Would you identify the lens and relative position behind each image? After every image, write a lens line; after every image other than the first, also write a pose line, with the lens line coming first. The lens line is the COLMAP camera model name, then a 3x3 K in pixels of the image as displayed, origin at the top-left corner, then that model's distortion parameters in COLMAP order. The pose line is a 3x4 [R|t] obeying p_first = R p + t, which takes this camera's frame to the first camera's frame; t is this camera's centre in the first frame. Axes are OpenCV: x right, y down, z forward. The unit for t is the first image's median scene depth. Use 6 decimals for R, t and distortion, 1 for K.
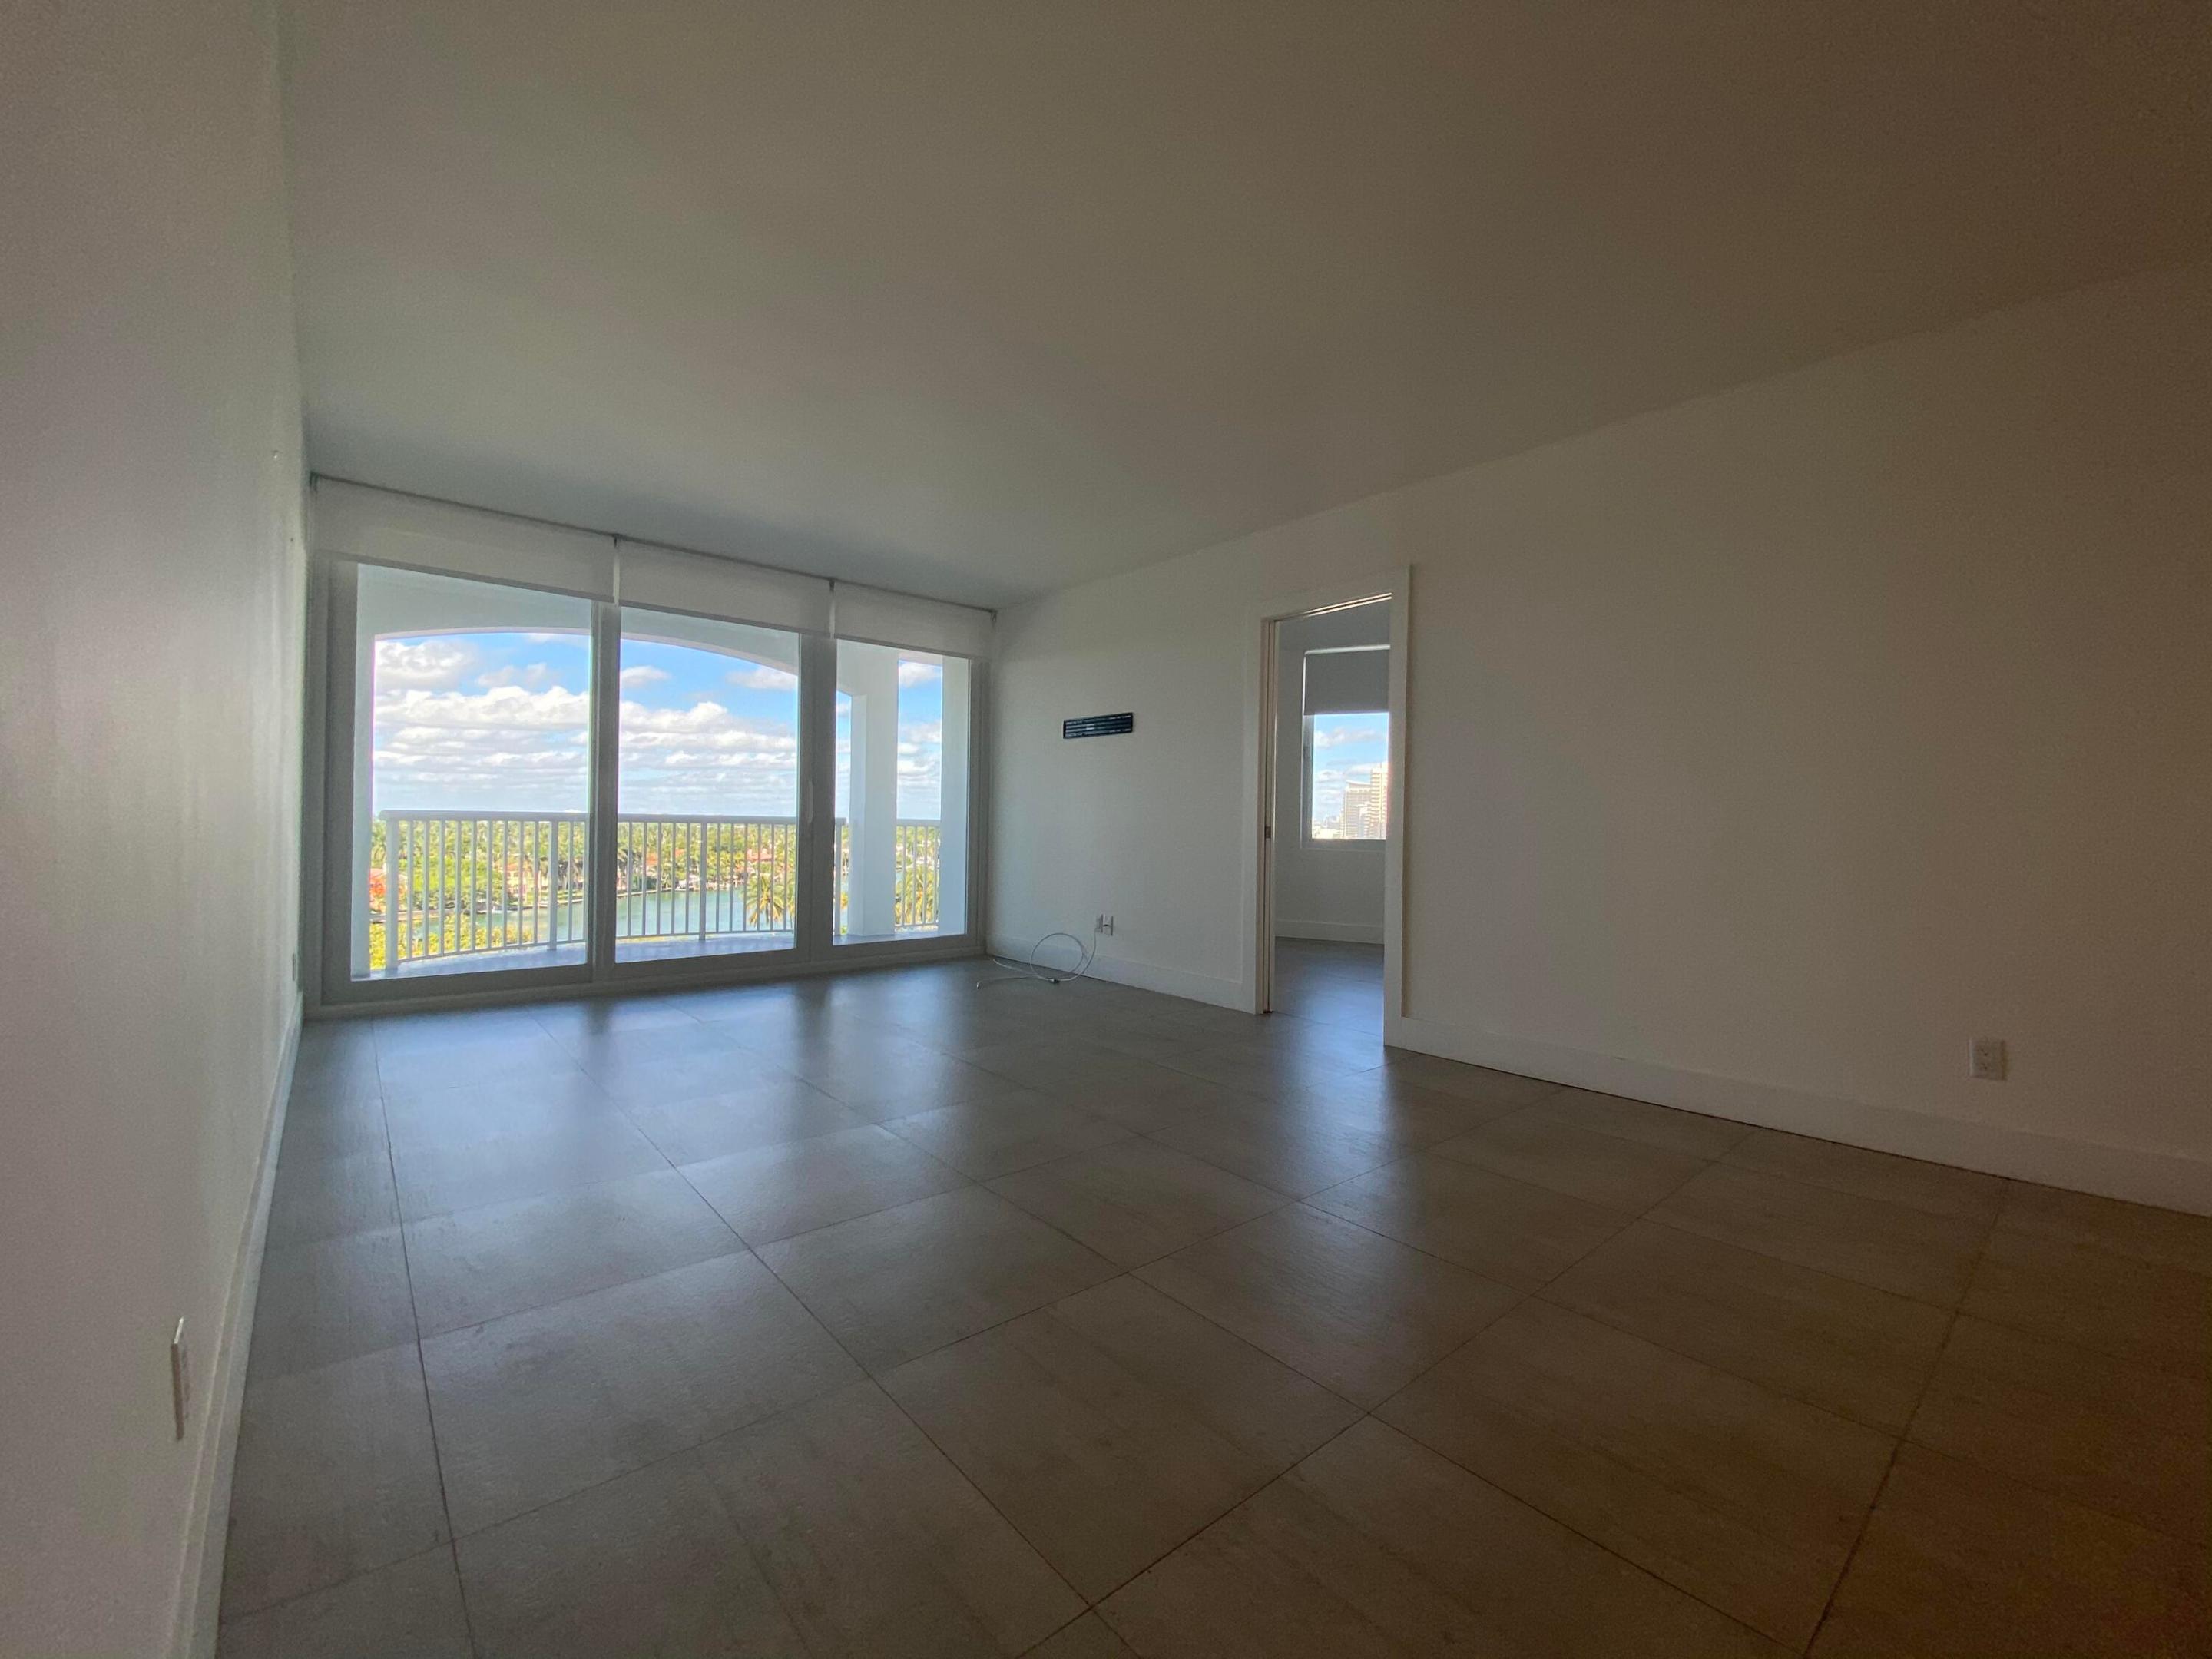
lens RADIAL K [[910.2, 0, 1115.9], [0, 910.2, 825.9], [0, 0, 1]] dist [0.028922, -0.024758]
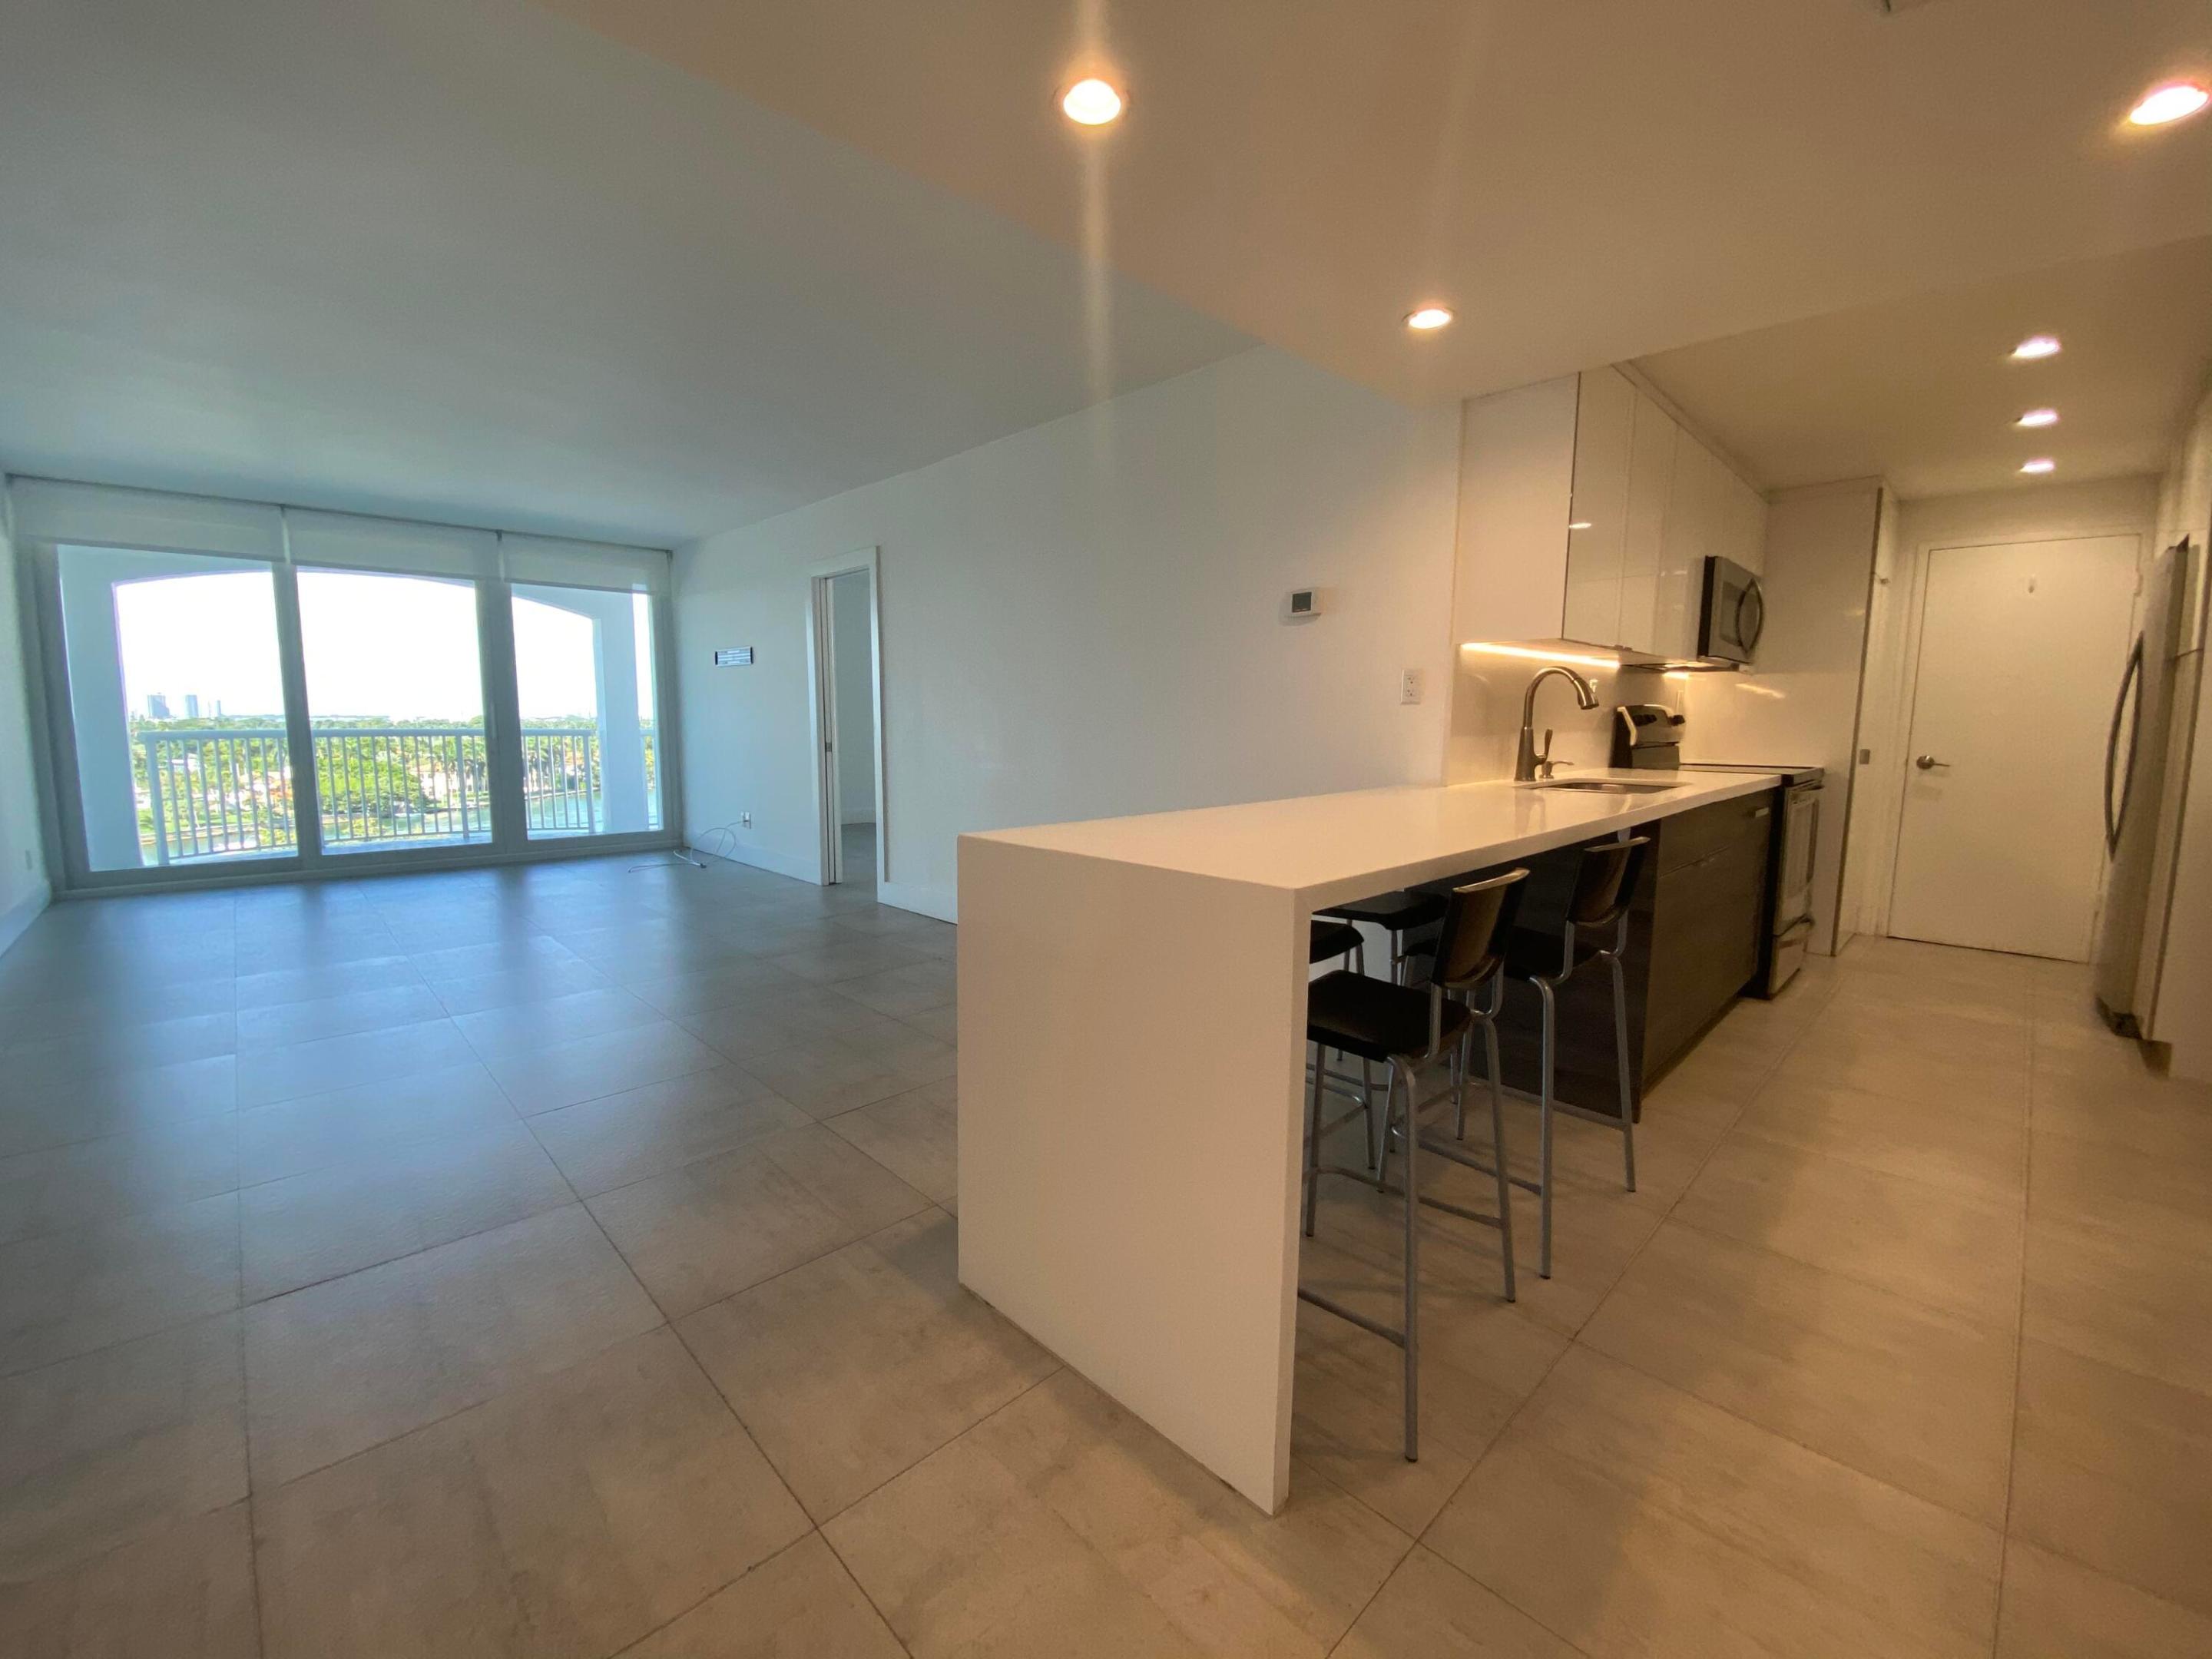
lens RADIAL K [[897.8, 0, 1099.1], [0, 897.8, 821.6], [0, 0, 1]] dist [0.026232, -0.024087]
pose [[0.998138, -0.017498, 0.058432, 0.443865], [0.010781, 0.993498, 0.113336, -0.025038], [-0.060035, -0.112495, 0.991837, -0.282254]]
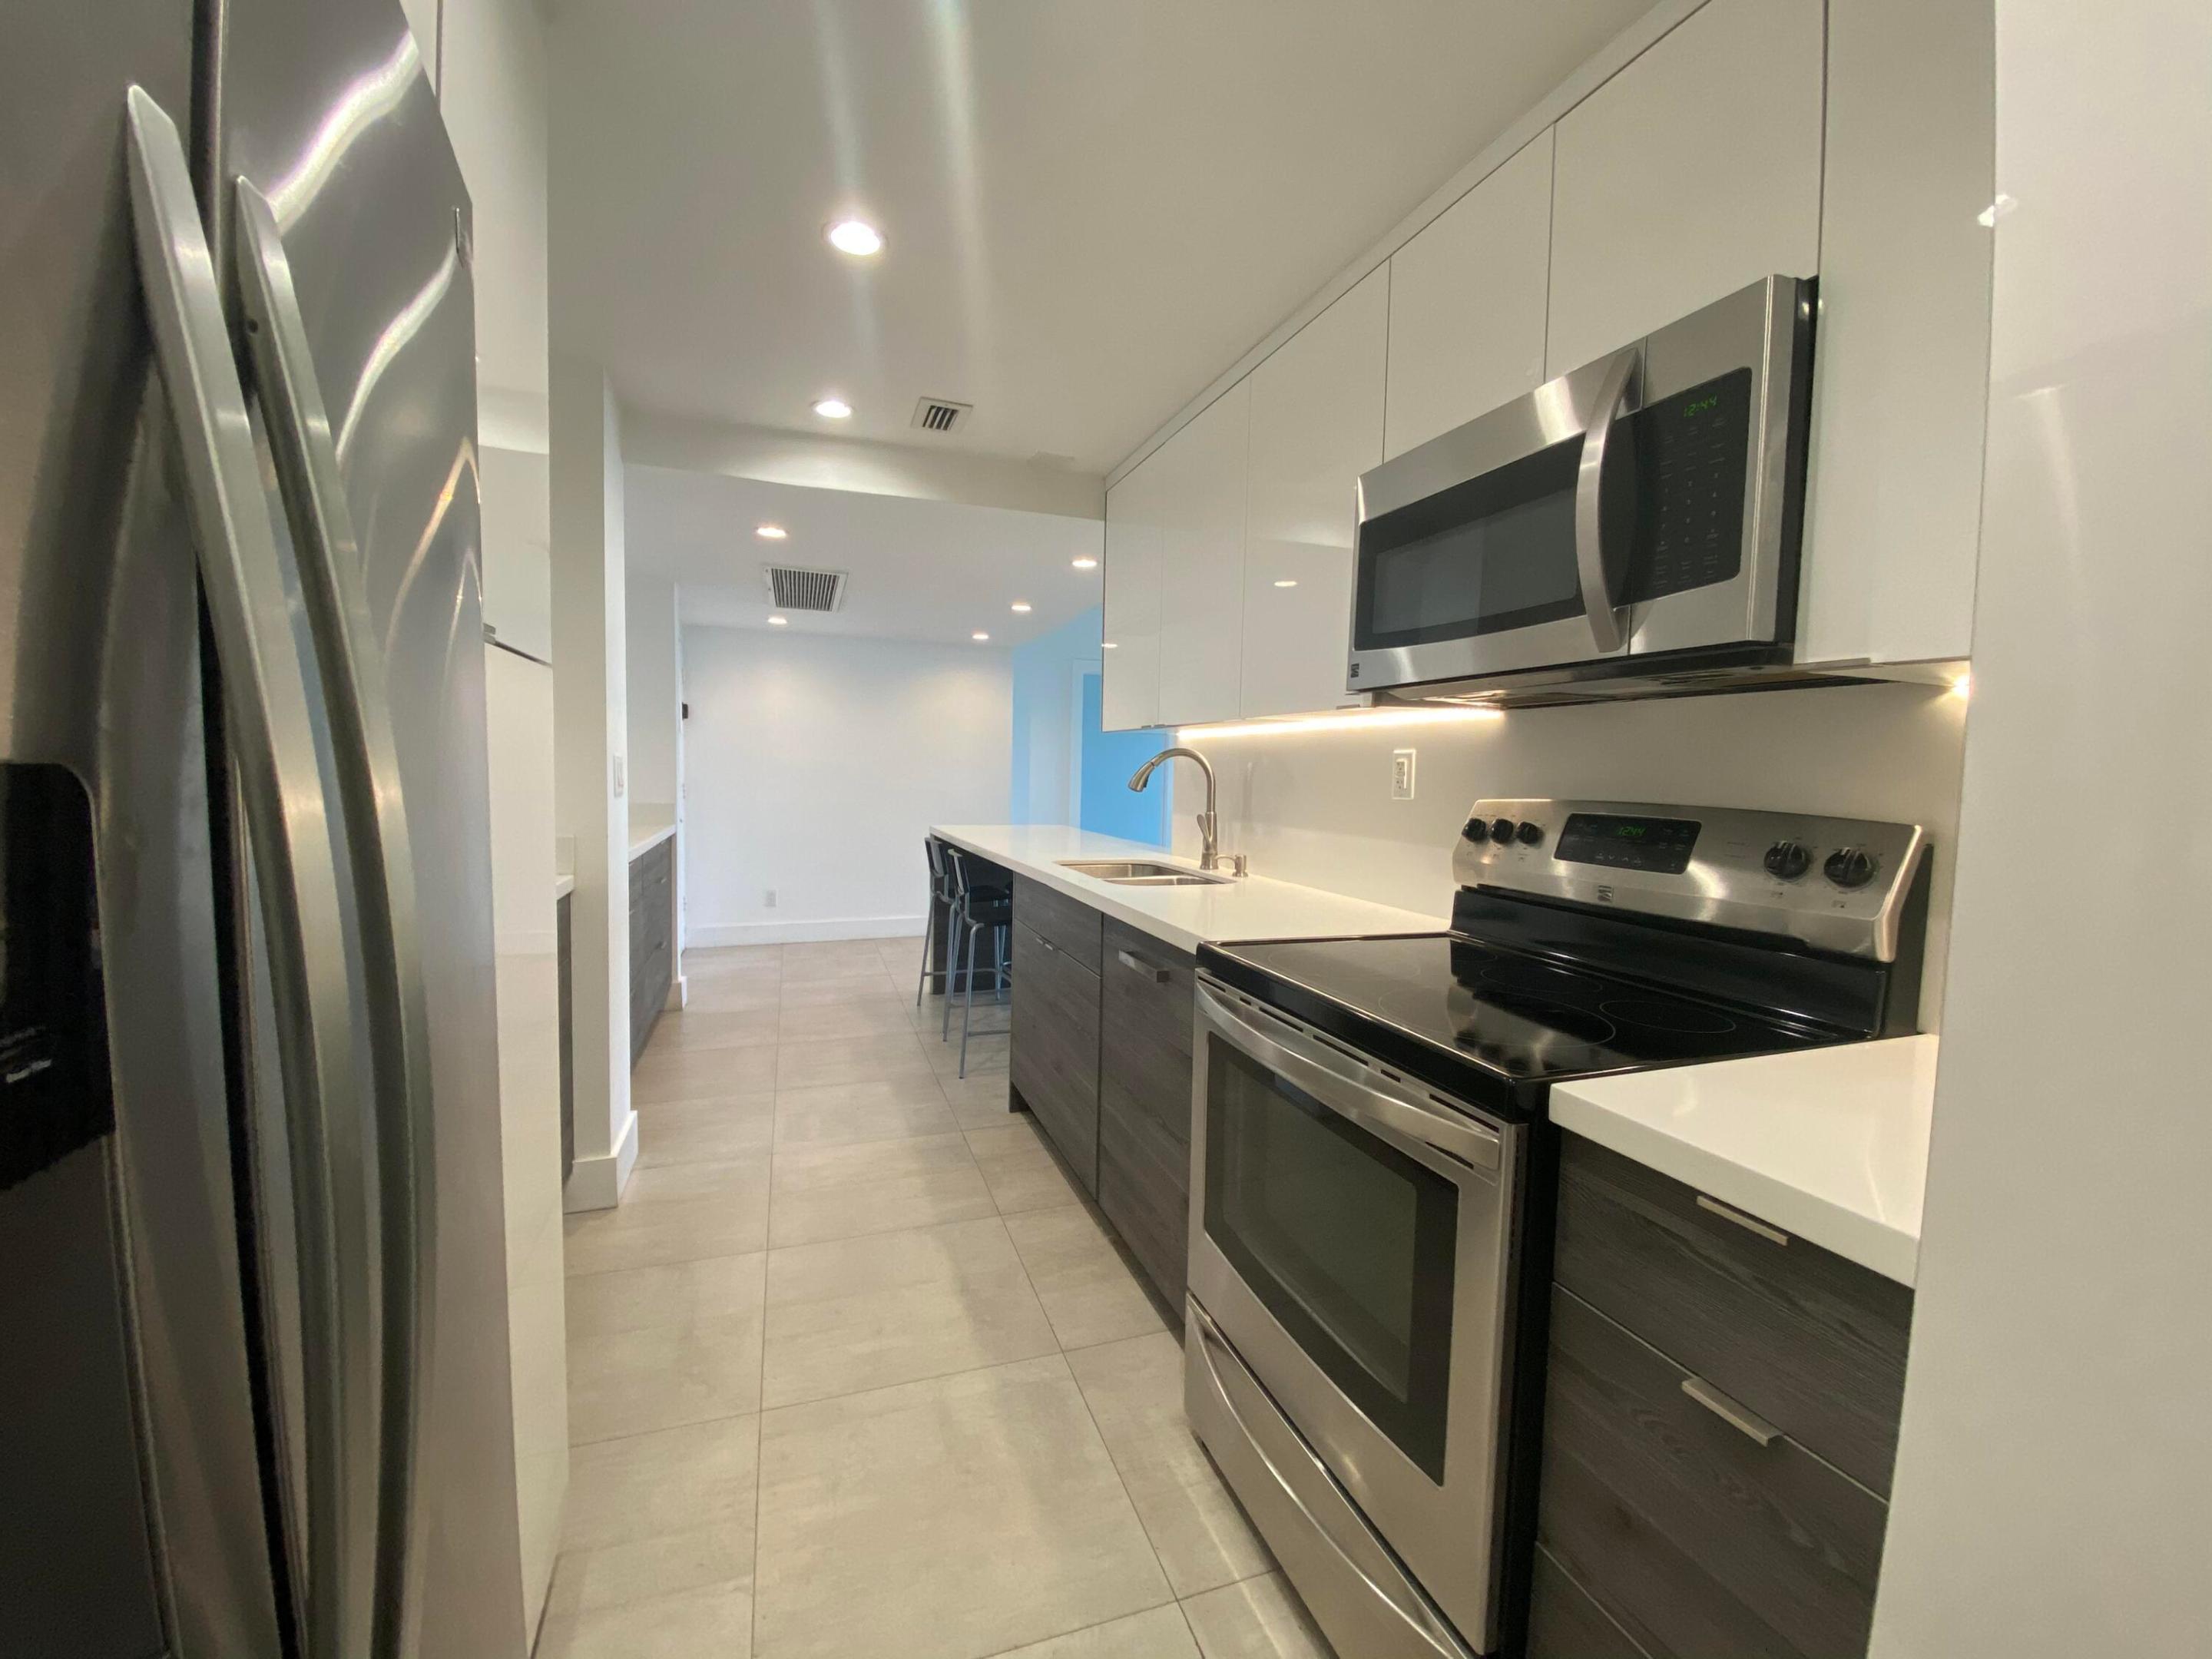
lens RADIAL K [[897.8, 0, 1099.1], [0, 897.8, 821.6], [0, 0, 1]] dist [0.026232, -0.024087]
pose [[-0.367870, 0.030057, -0.929391, 1.332792], [-0.028778, 0.998631, 0.043688, -0.033003], [0.929432, 0.042818, -0.366502, 0.465827]]
